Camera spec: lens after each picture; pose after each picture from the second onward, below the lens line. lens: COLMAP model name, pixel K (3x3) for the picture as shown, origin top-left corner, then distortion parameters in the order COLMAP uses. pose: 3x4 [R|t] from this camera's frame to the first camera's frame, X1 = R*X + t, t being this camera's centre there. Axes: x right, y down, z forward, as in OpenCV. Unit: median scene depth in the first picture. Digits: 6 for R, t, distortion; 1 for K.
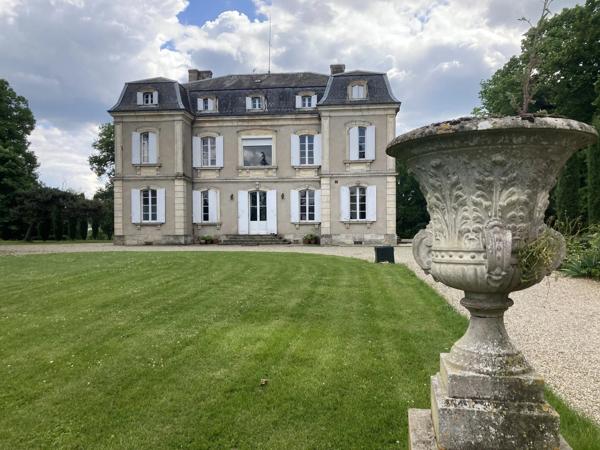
lens RADIAL K [[493.0, 0, 300.0], [0, 493.0, 225.0], [0, 0, 1]] dist [0.106386, -0.120986]
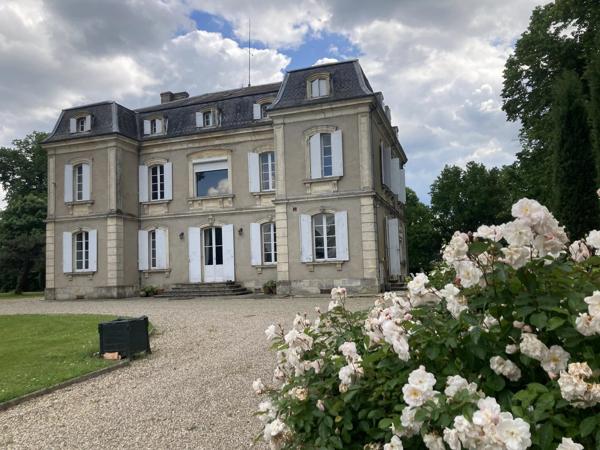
lens RADIAL K [[493.0, 0, 300.0], [0, 493.0, 225.0], [0, 0, 1]] dist [0.106386, -0.120986]
pose [[0.969815, -0.050191, -0.238620, 0.246906], [0.030612, 0.995905, -0.085063, -0.000395], [0.241912, 0.075191, 0.967380, 0.276579]]
